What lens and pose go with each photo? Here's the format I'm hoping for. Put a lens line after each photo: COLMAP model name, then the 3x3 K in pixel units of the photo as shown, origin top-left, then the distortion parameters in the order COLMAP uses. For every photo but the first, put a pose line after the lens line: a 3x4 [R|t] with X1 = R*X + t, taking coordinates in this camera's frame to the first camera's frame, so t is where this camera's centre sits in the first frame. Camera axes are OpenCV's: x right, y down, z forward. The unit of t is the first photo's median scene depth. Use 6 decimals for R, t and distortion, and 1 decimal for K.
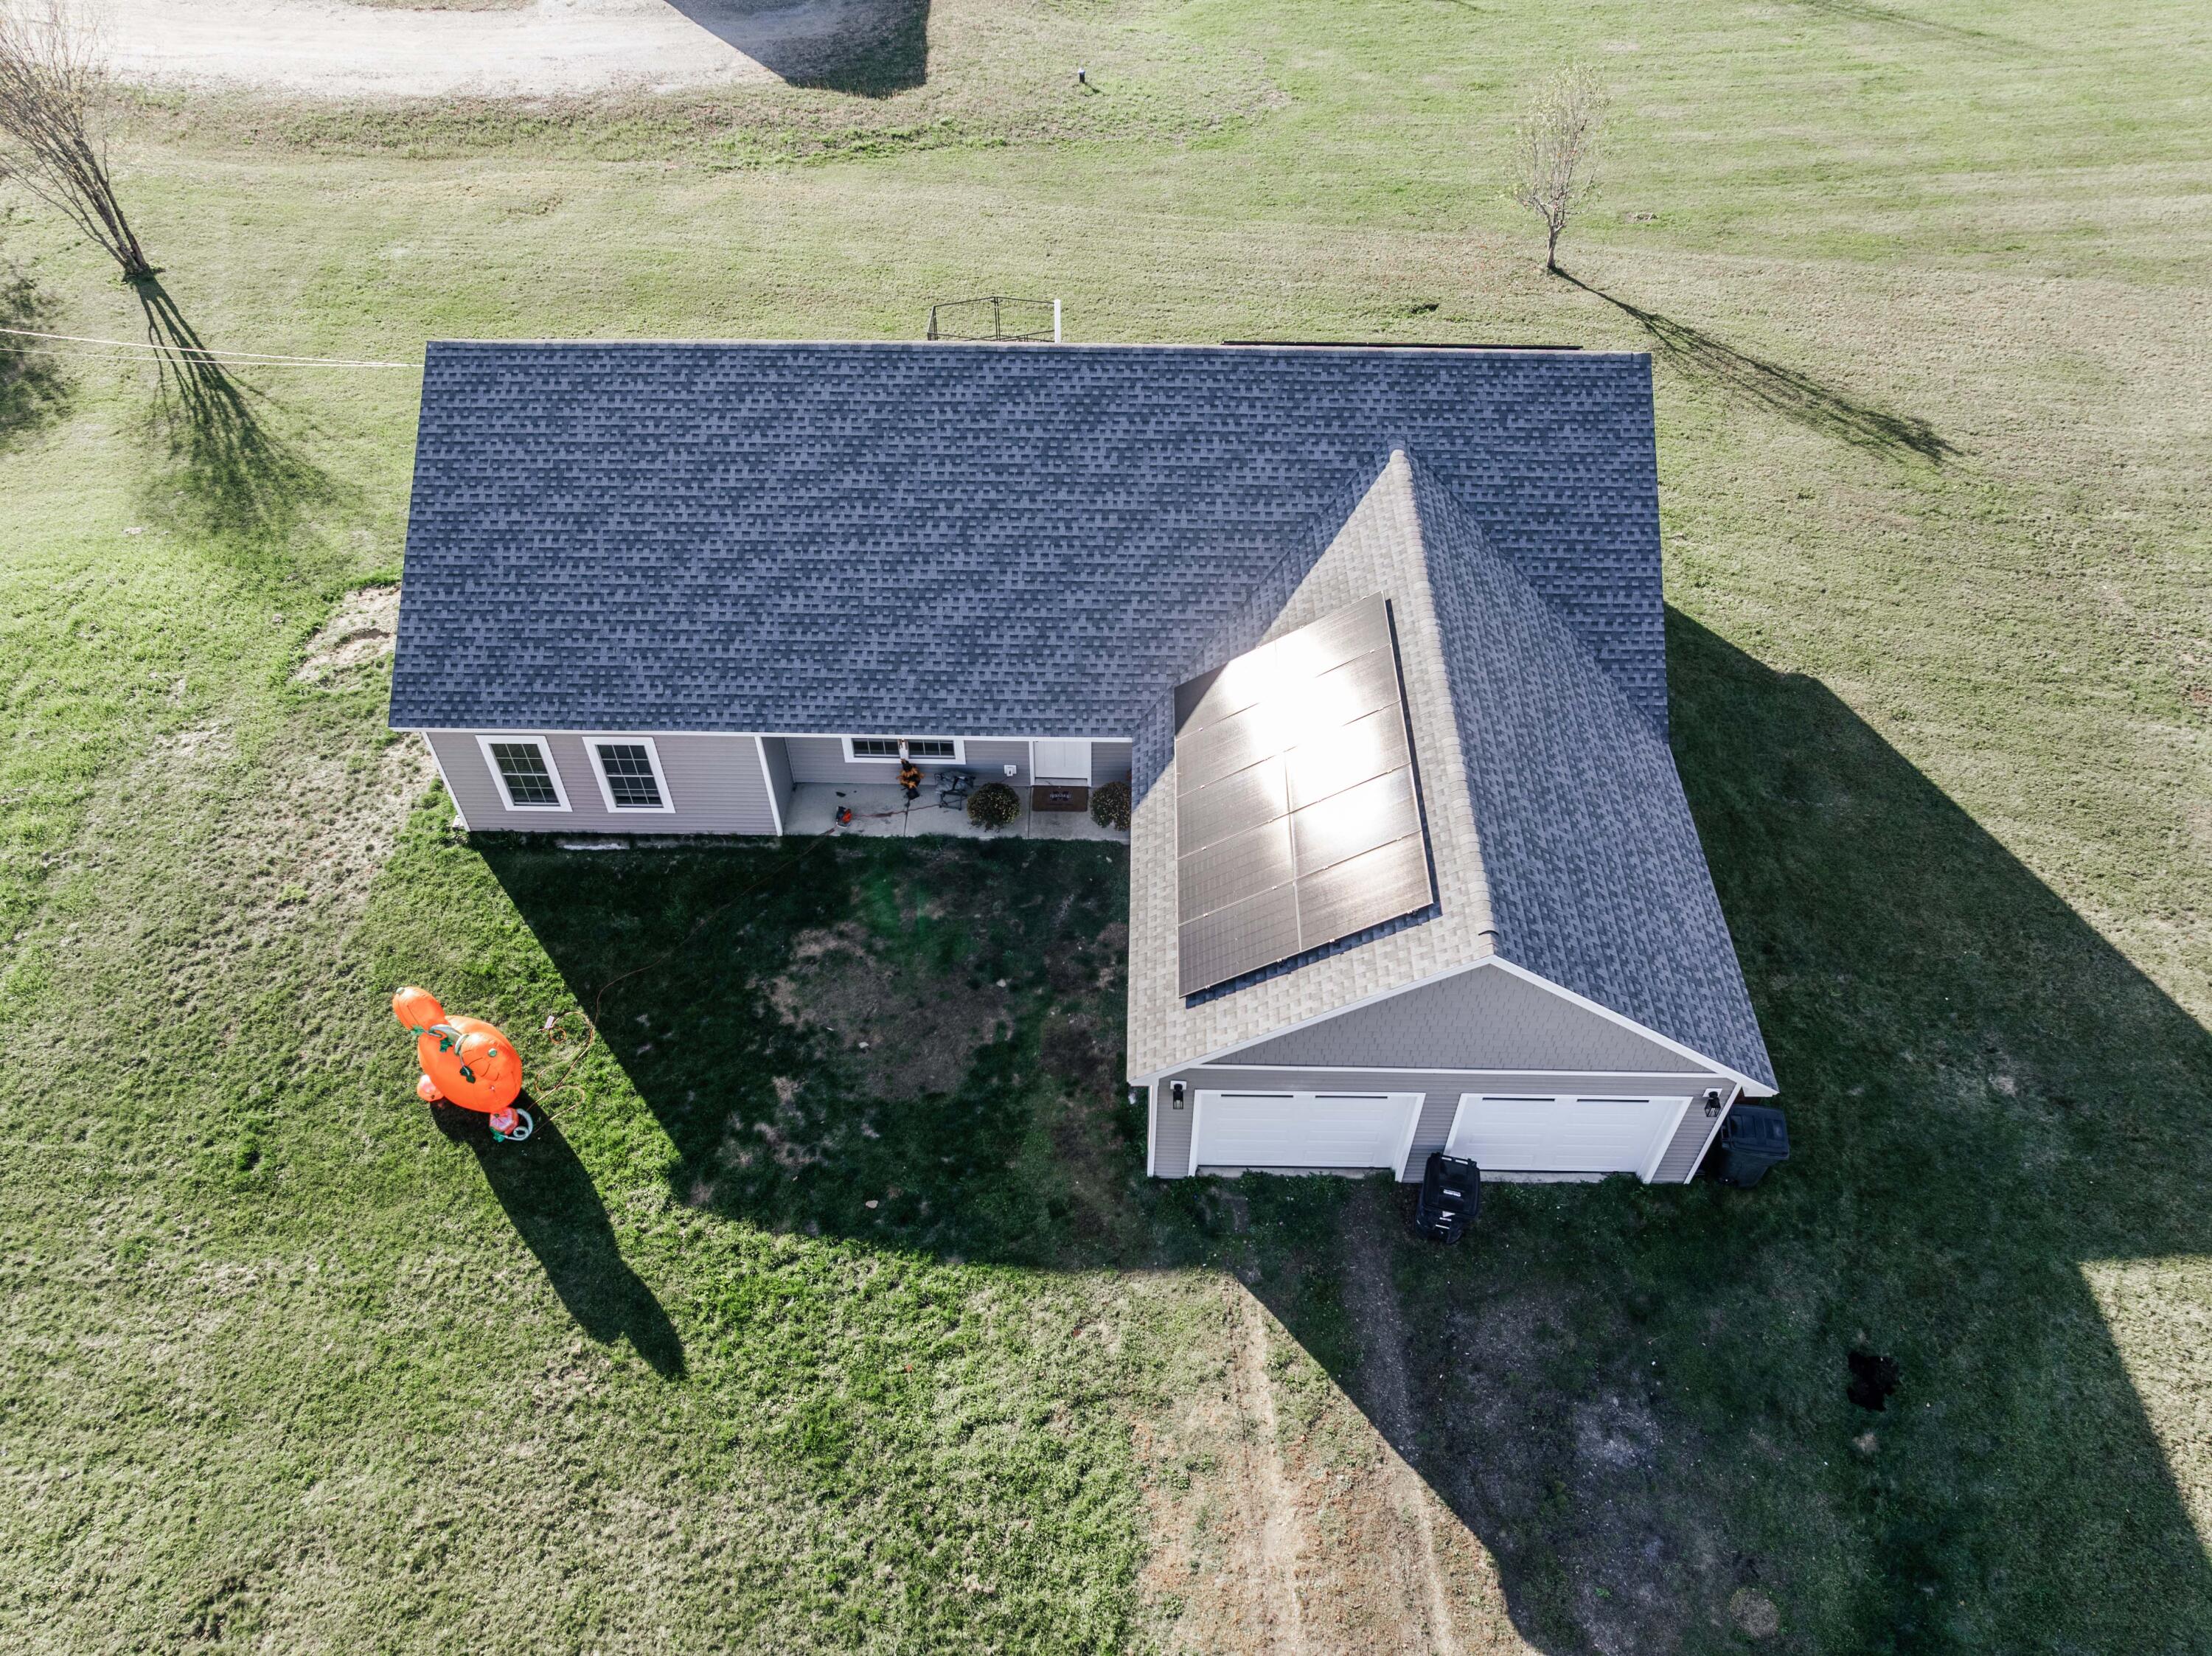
lens RADIAL K [[1558.7, 0, 1103.8], [0, 1558.7, 824.0], [0, 0, 1]] dist [-0.050889, 0.019429]
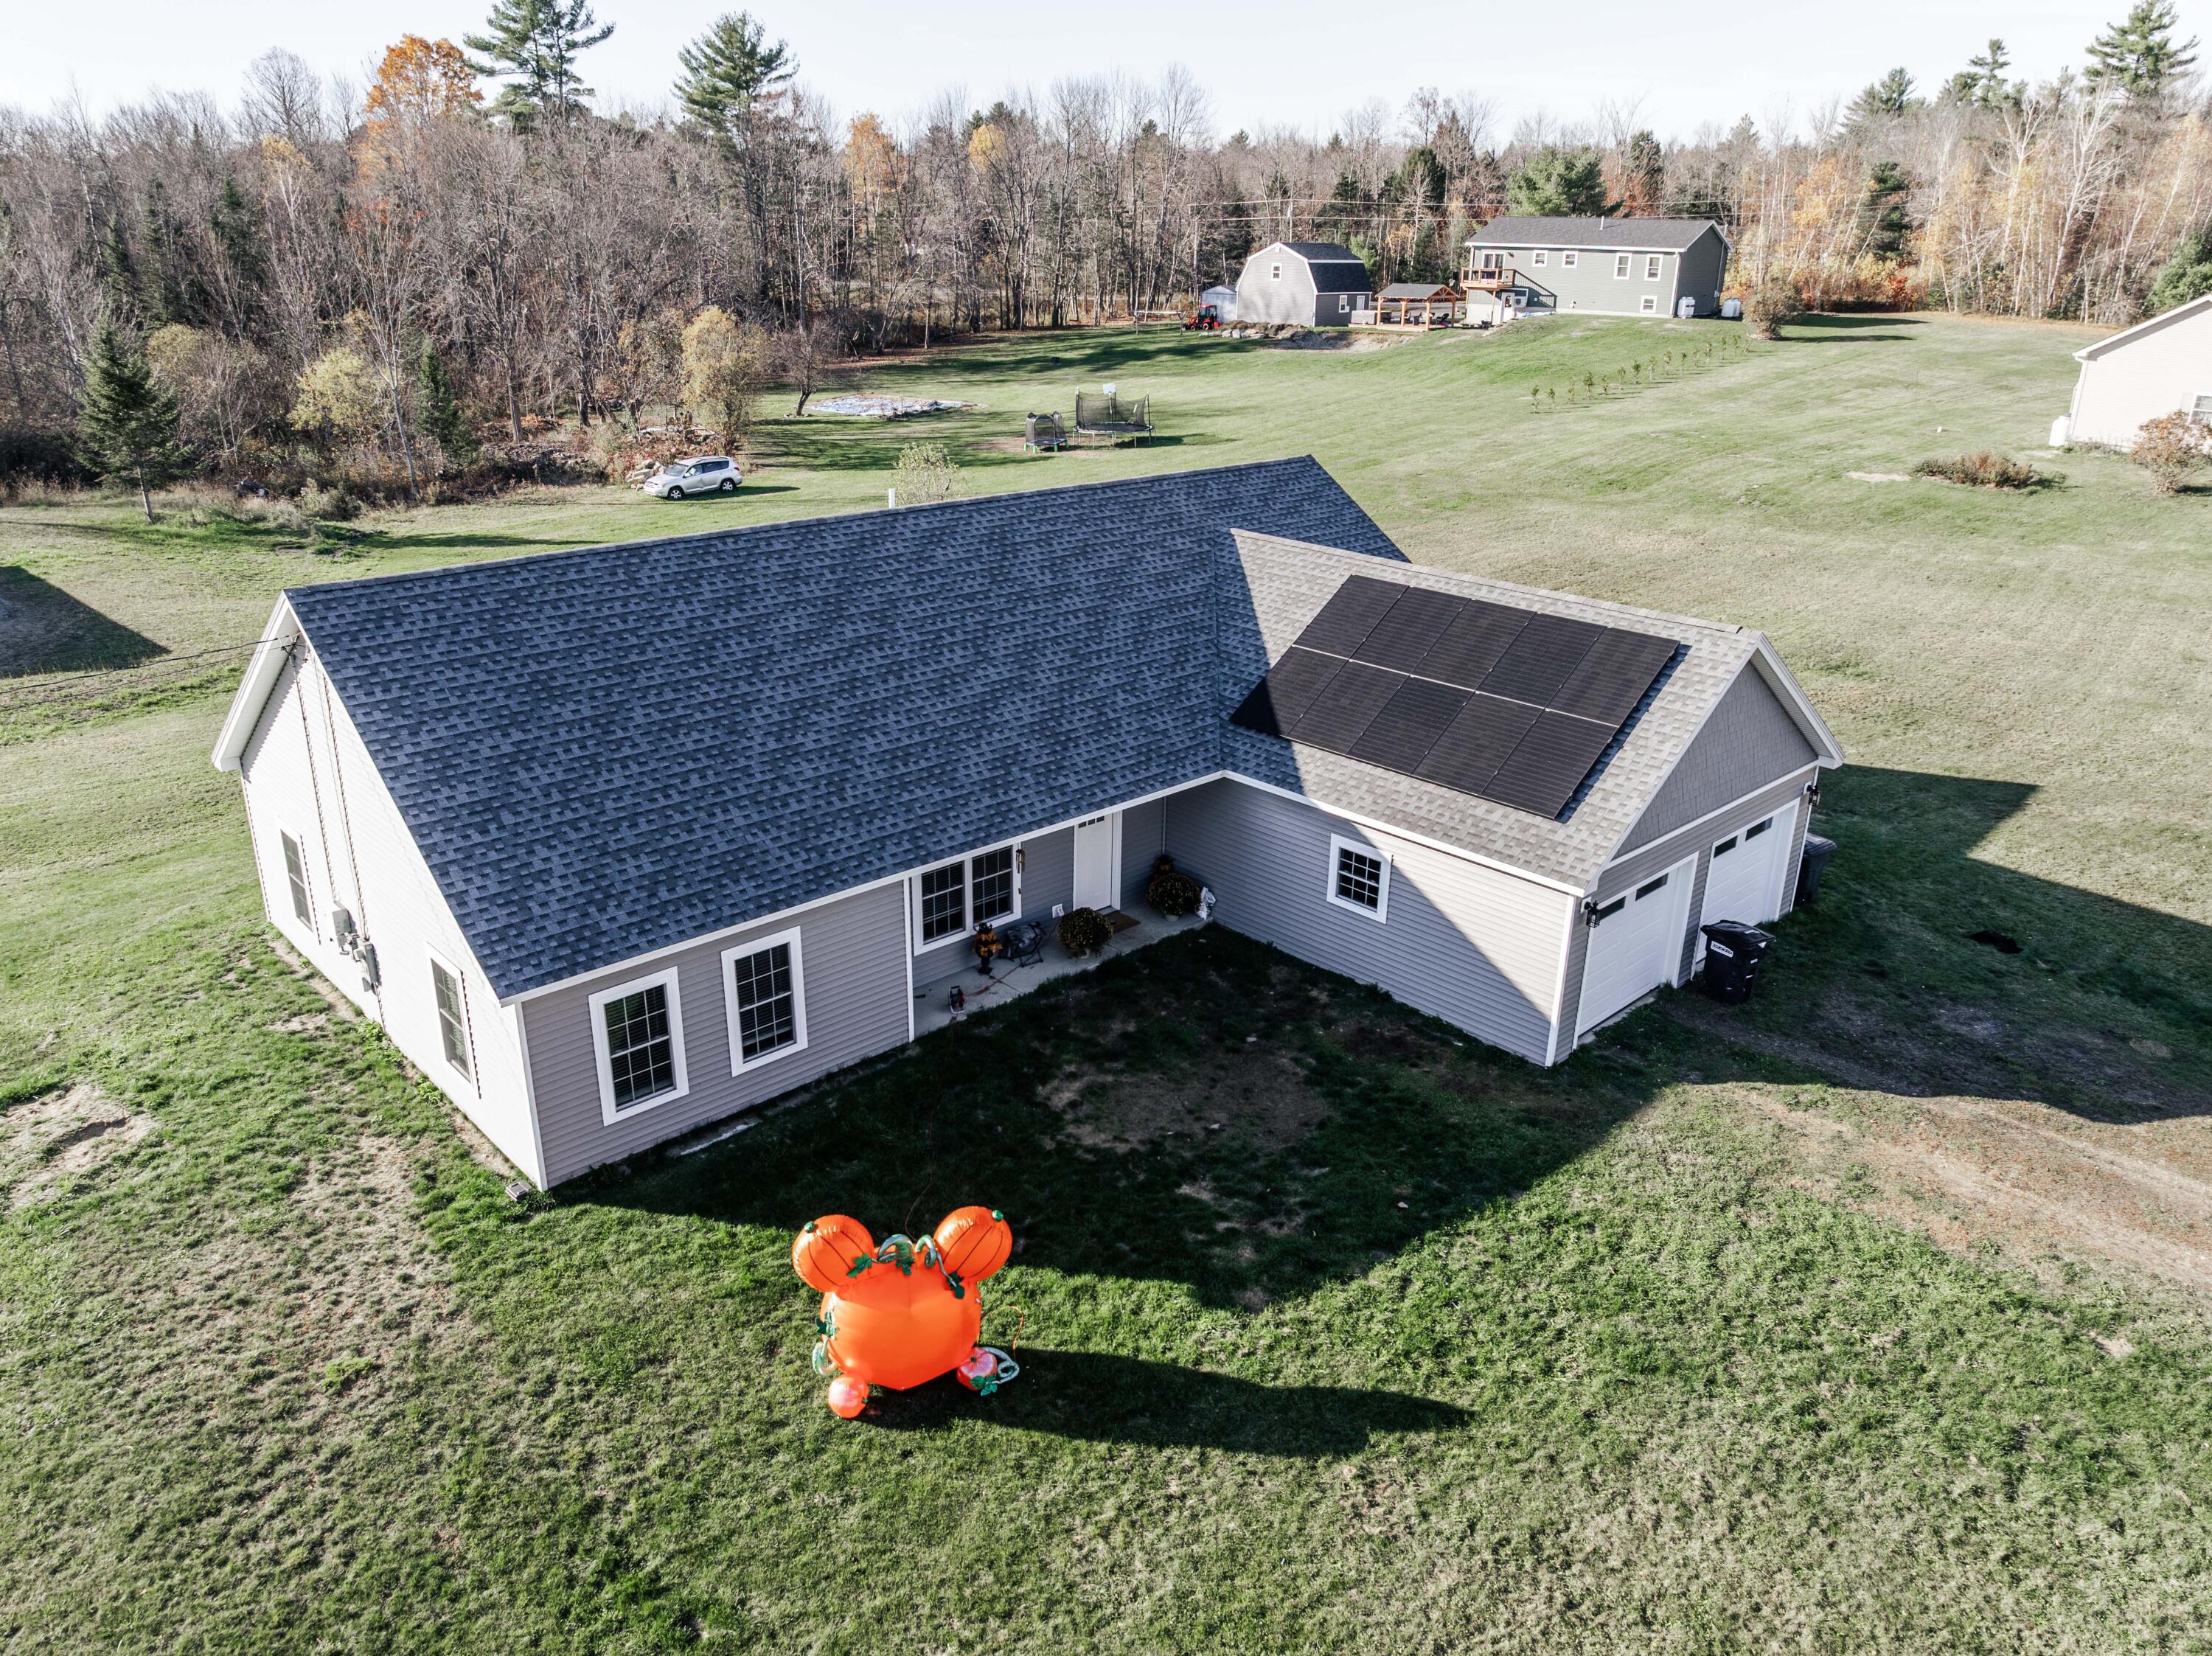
lens RADIAL K [[1558.7, 0, 1101.1], [0, 1558.7, 822.2], [0, 0, 1]] dist [-0.050889, 0.019429]
pose [[0.710123, -0.240384, 0.661771, -0.761713], [0.504476, 0.829380, -0.240067, 0.186063], [-0.491152, 0.504325, 0.710230, 0.358192]]
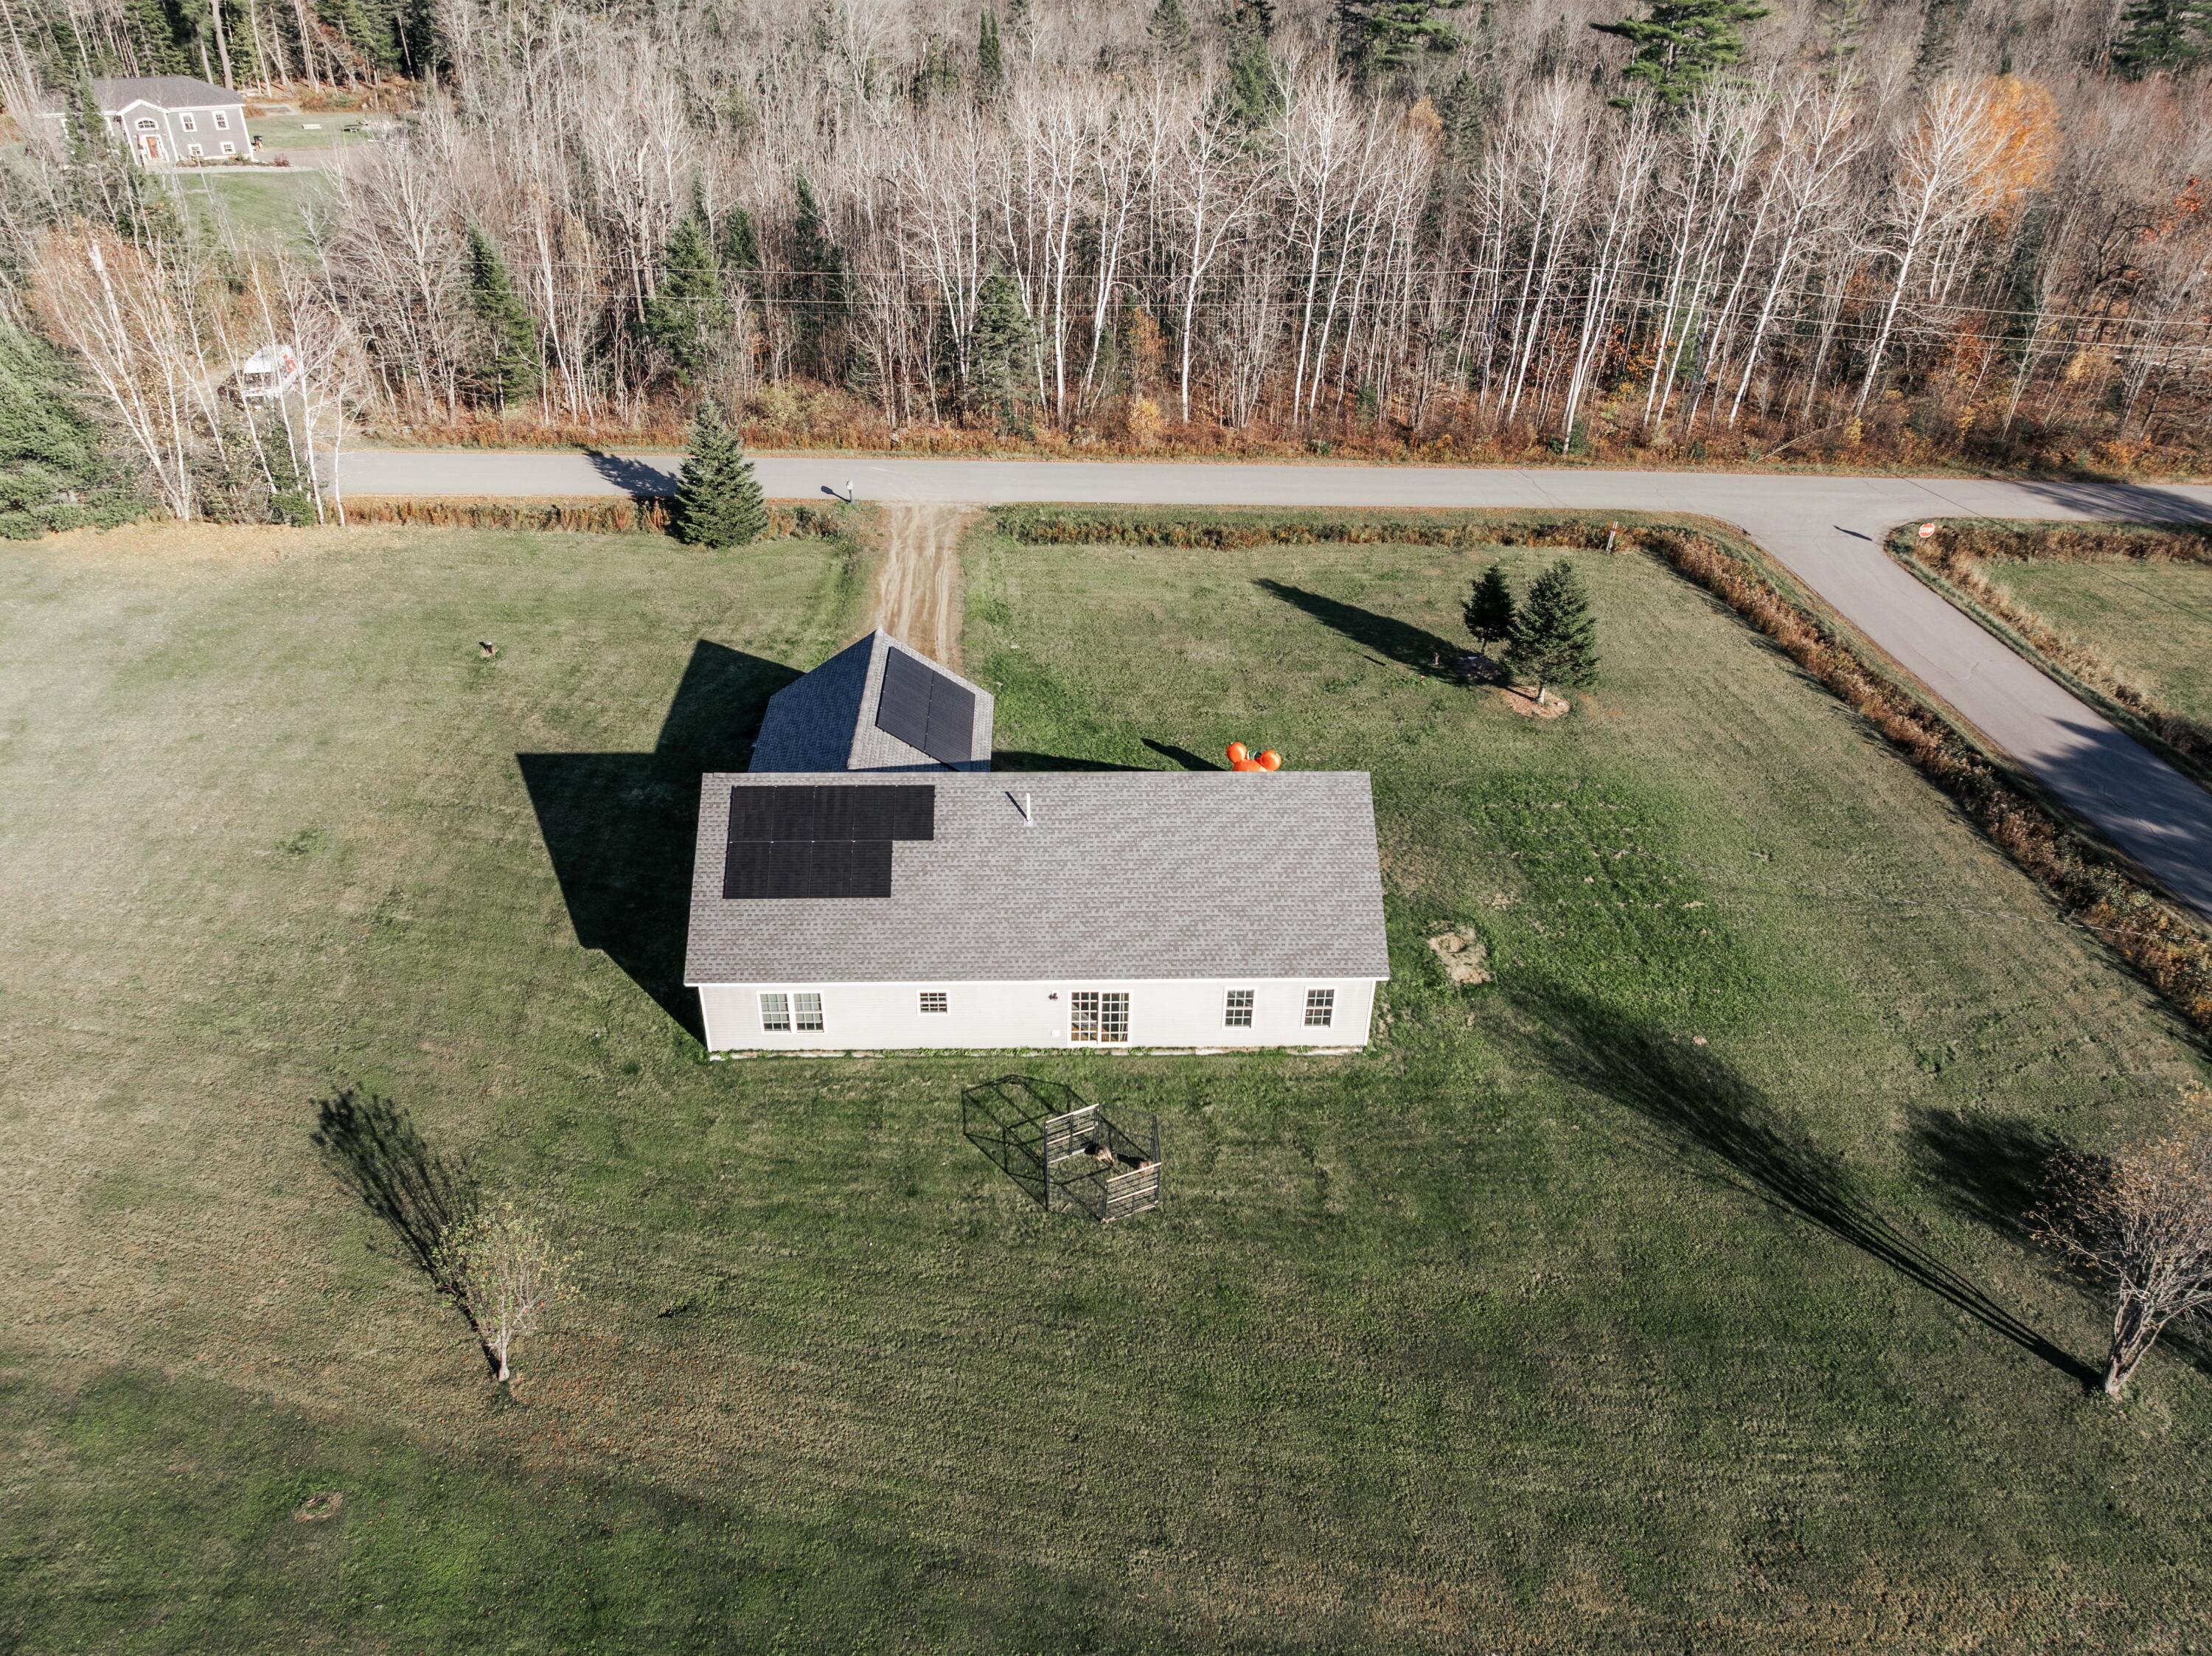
lens RADIAL K [[1558.7, 0, 1104.2], [0, 1558.7, 821.7], [0, 0, 1]] dist [-0.050889, 0.019429]
pose [[-0.998115, 0.017853, -0.058718, -0.015085], [-0.054529, 0.181053, 0.981961, -2.358849], [0.028162, 0.983311, -0.179738, 1.544787]]
